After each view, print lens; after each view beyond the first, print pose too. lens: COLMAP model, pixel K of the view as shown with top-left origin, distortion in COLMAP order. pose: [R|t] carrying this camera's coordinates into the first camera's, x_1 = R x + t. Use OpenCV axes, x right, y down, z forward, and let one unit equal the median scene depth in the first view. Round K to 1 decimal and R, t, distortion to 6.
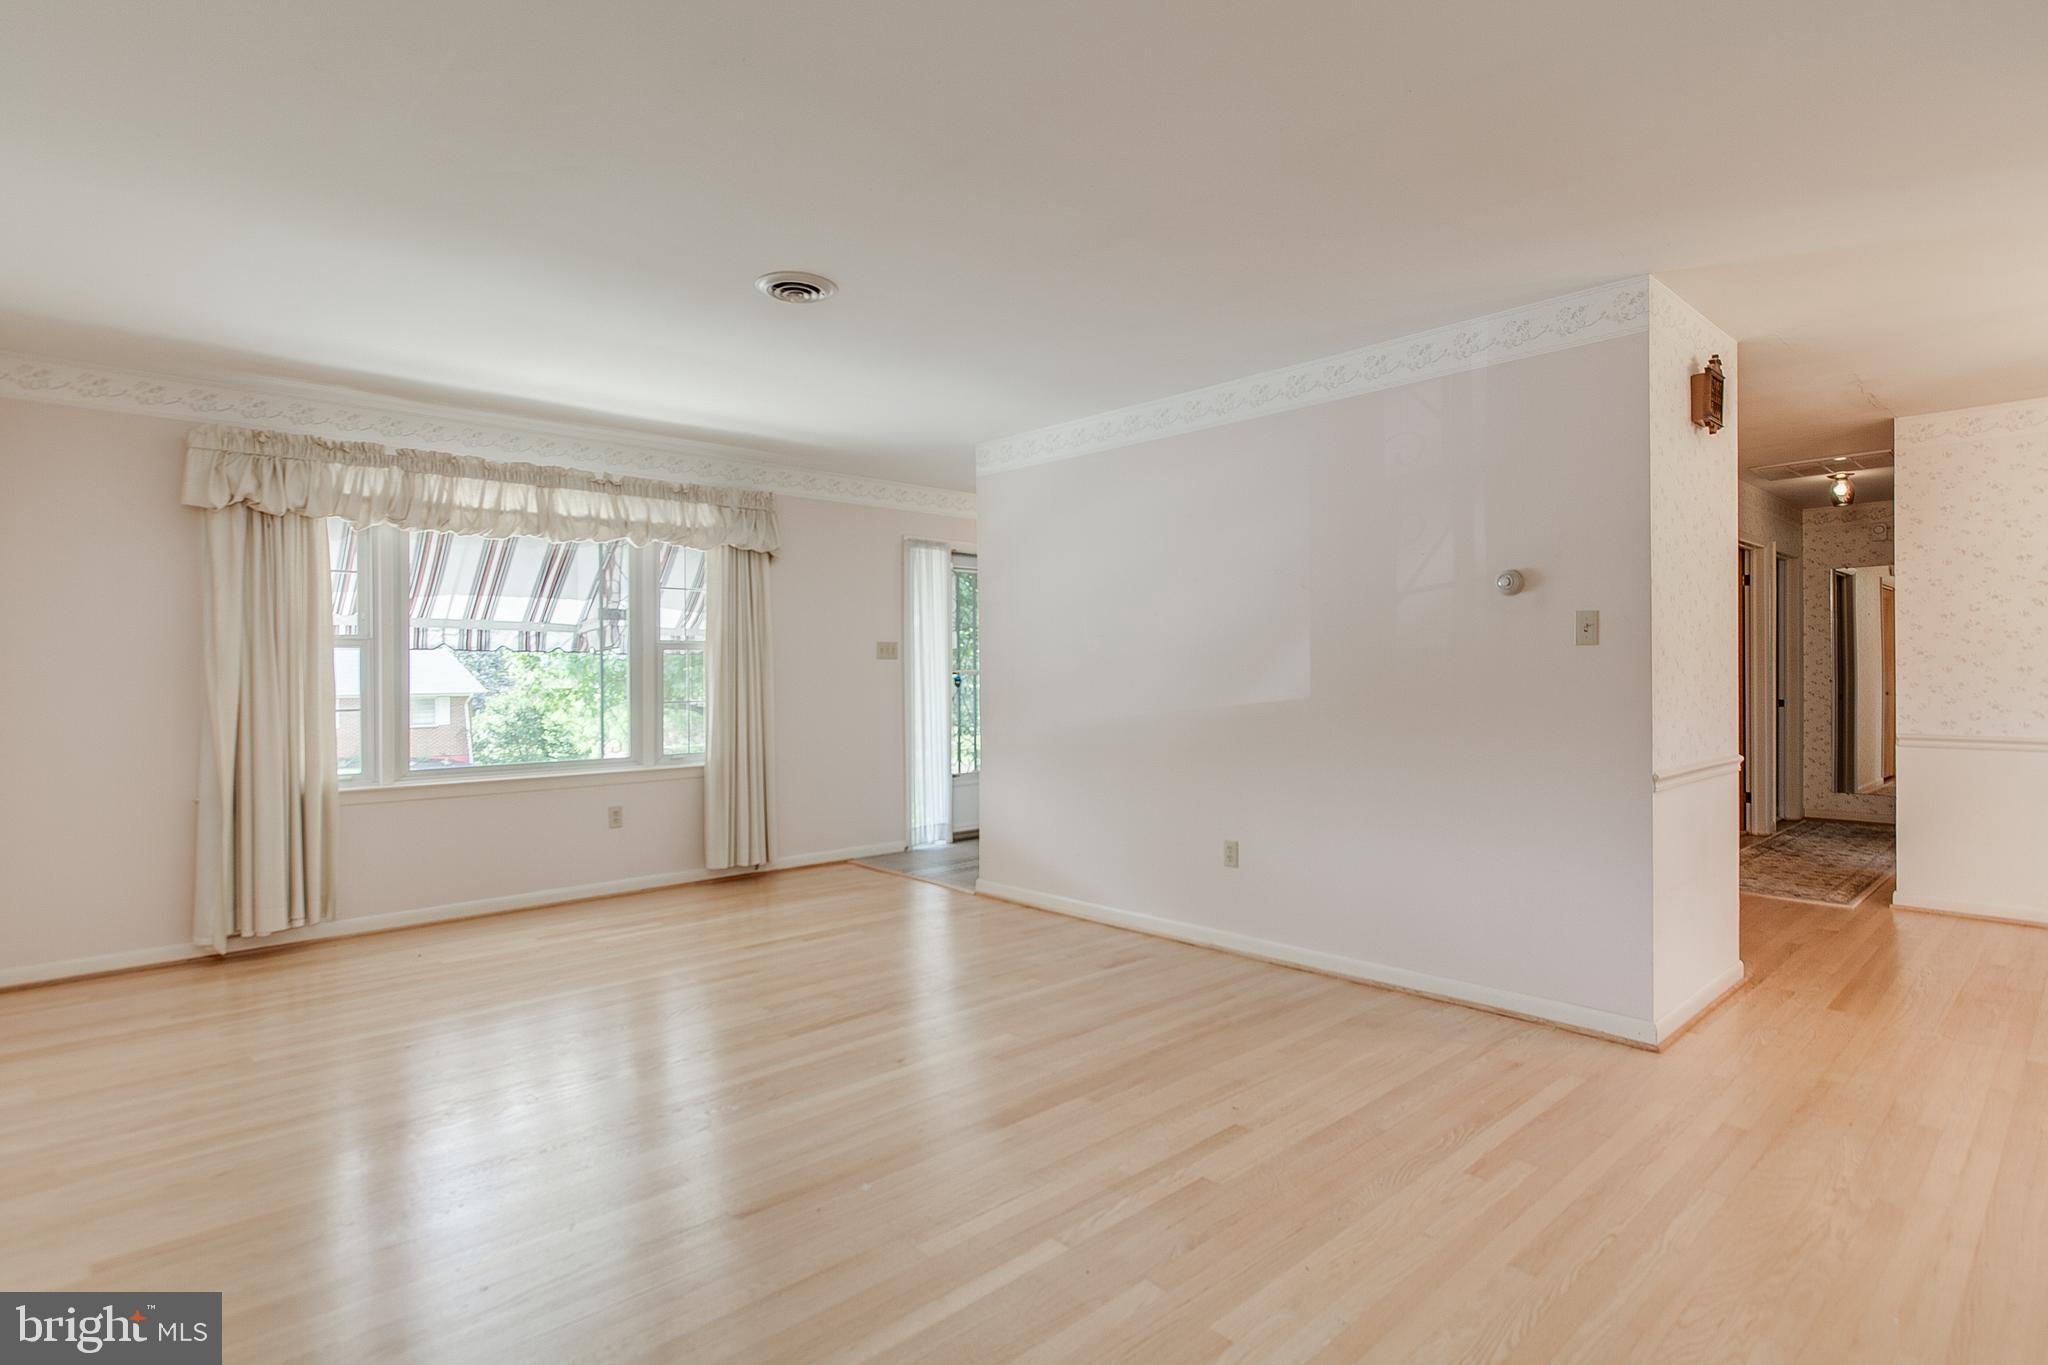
lens RADIAL K [[1016.6, 0, 1024.0], [0, 1016.6, 682.5], [0, 0, 1]] dist [0.001232, 0.000009]
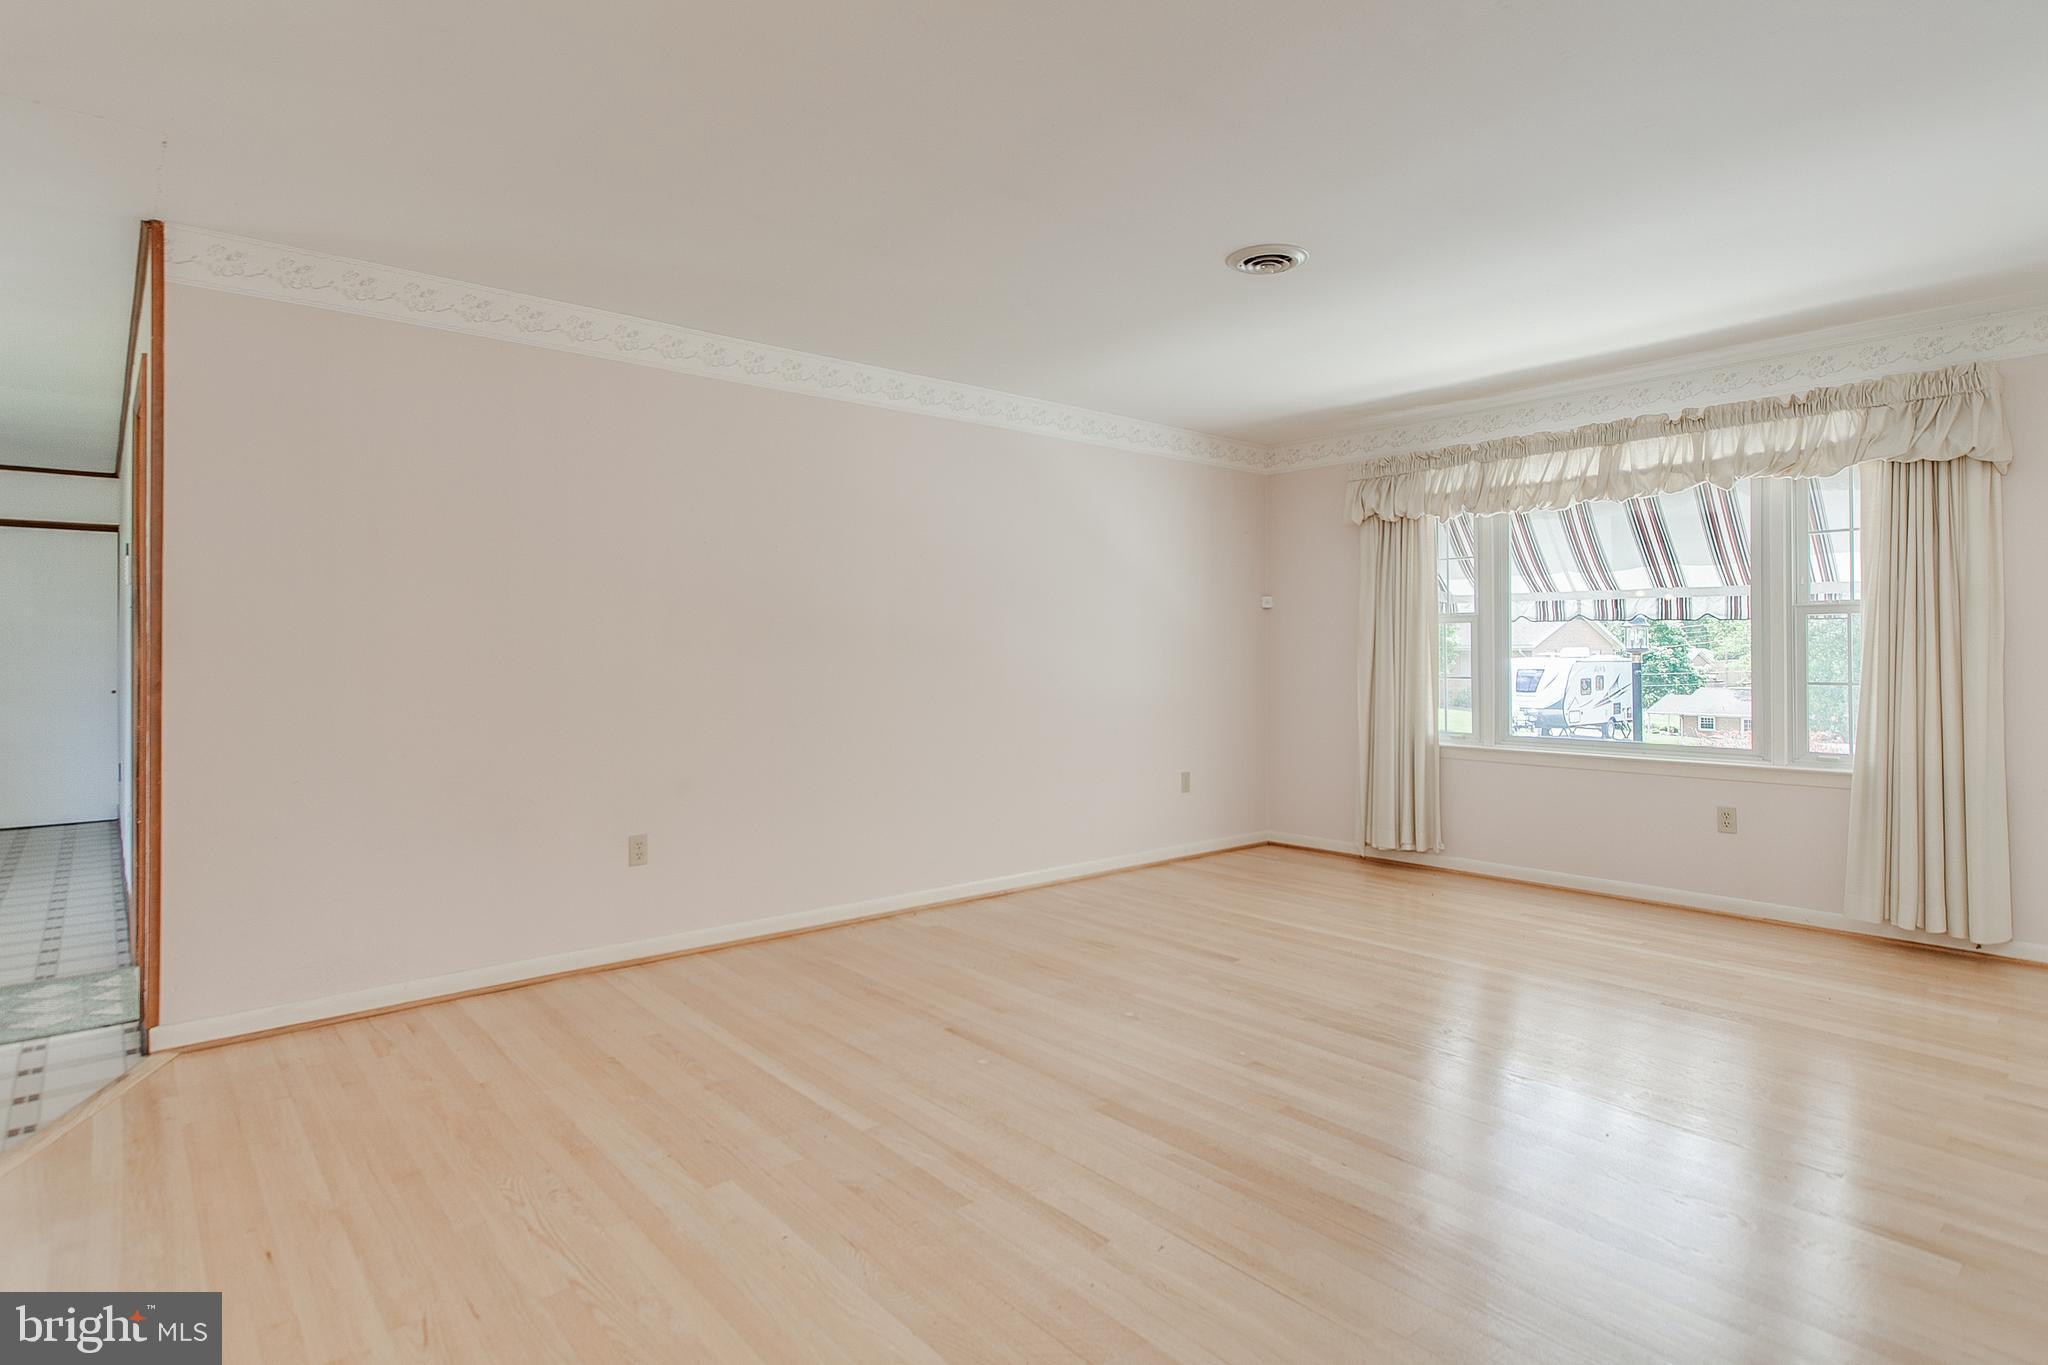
lens RADIAL K [[1065.5, 0, 1023.8], [0, 1065.5, 652.5], [0, 0, 1]] dist [0.001641, -0.000138]
pose [[-0.034560, 0.004253, -0.999394, 0.546625], [-0.006706, 0.999967, 0.004487, -0.003459], [0.999380, 0.006857, -0.034530, 0.524769]]
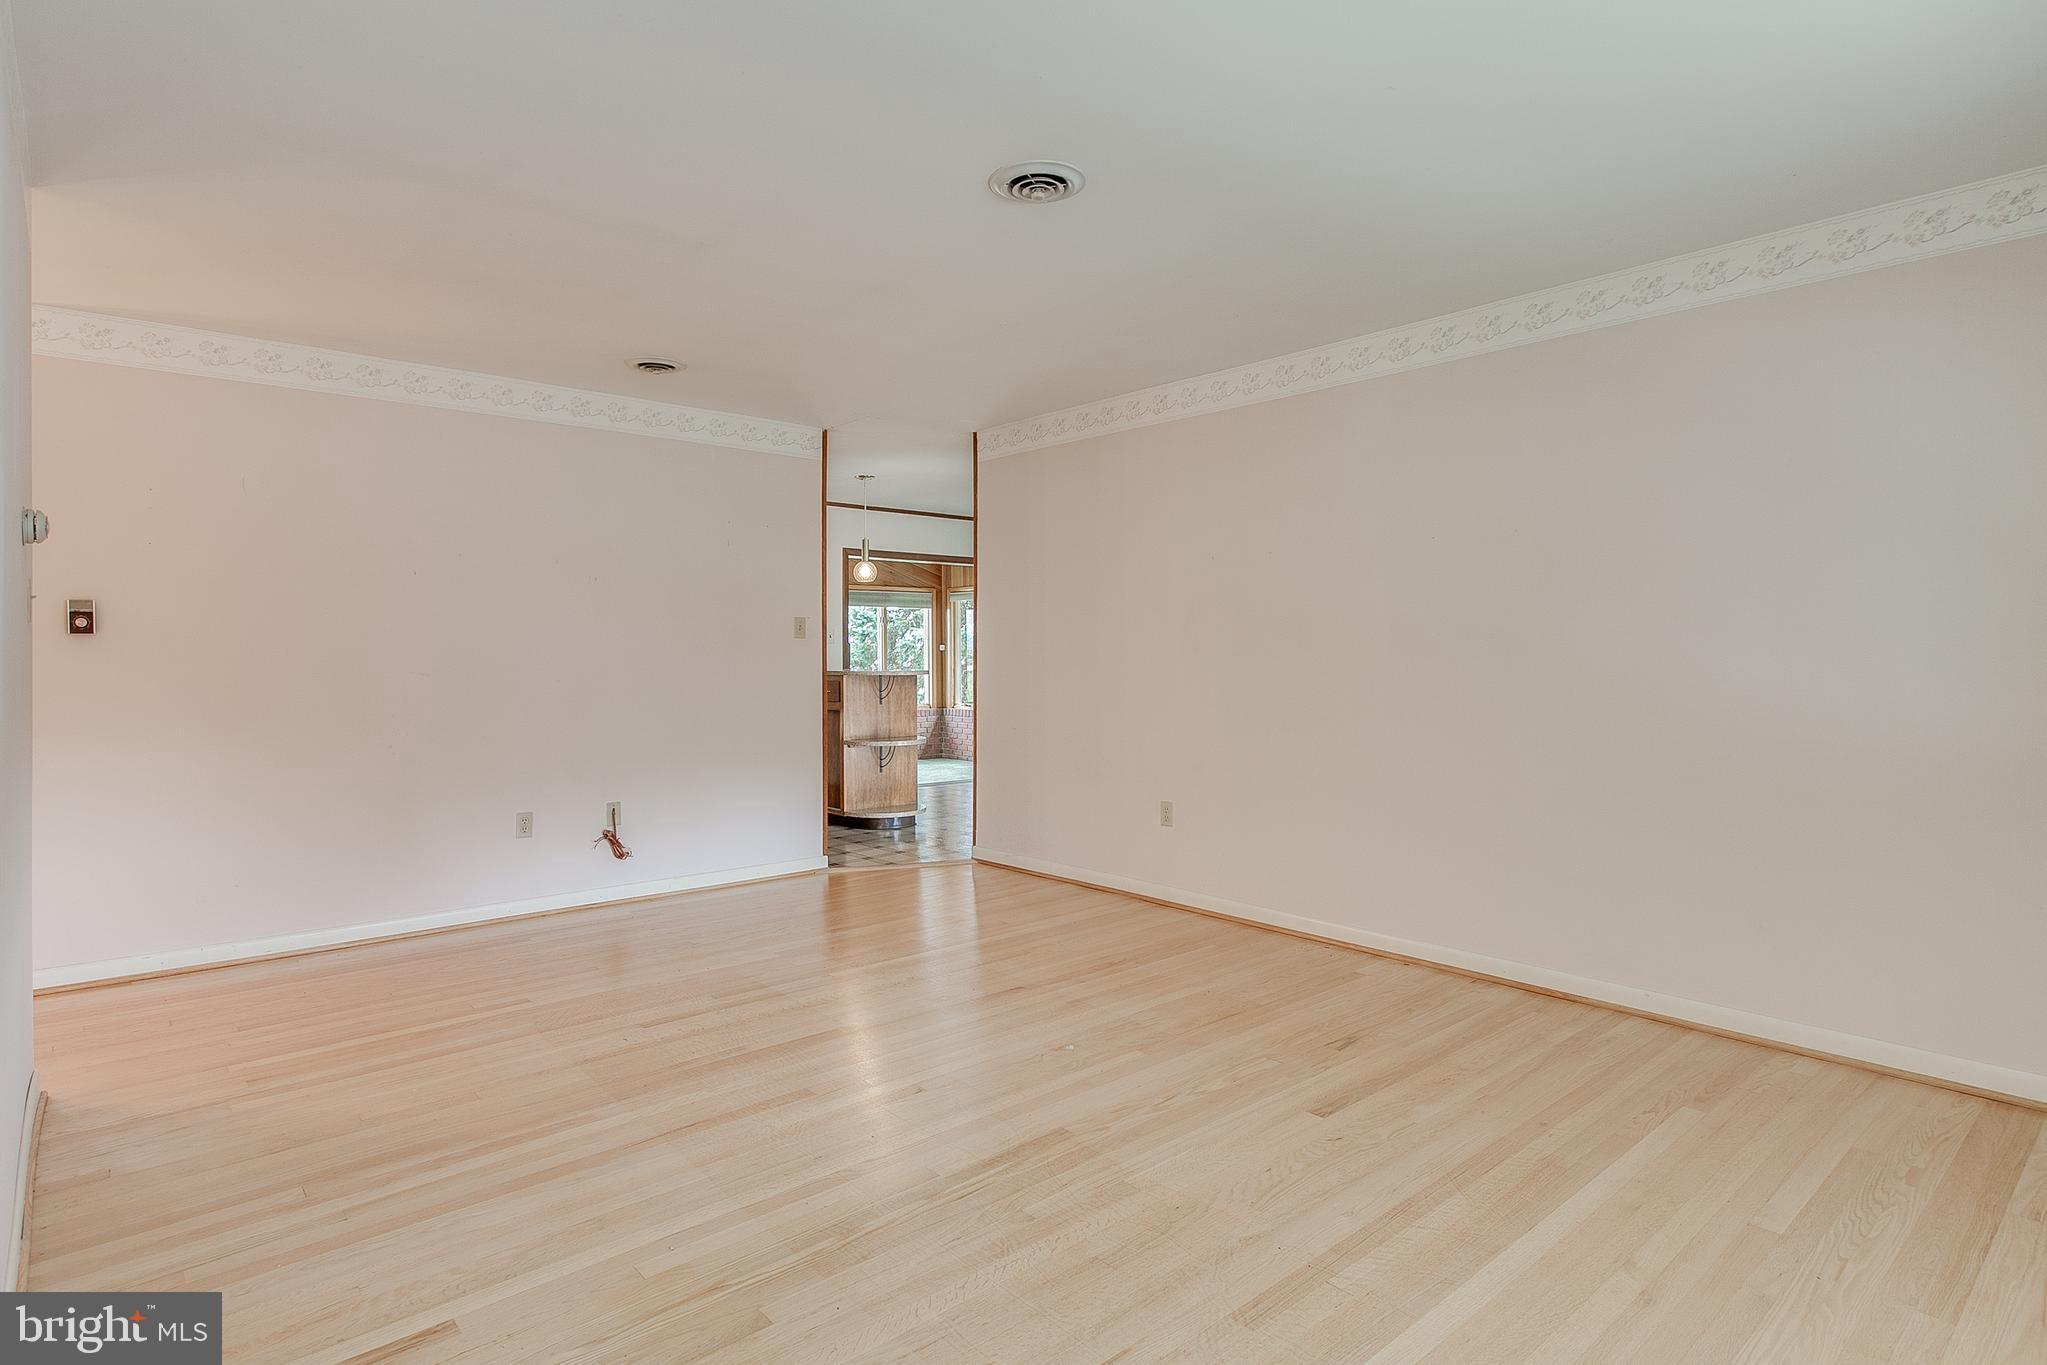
lens RADIAL K [[1096.6, 0, 1026.1], [0, 1096.6, 656.1], [0, 0, 1]] dist [0.030667, 0.000301]
pose [[-0.999445, 0.007351, 0.032484, -0.158292], [0.007793, 0.999878, 0.013527, -0.011353], [-0.032381, 0.013772, -0.999381, 1.248069]]
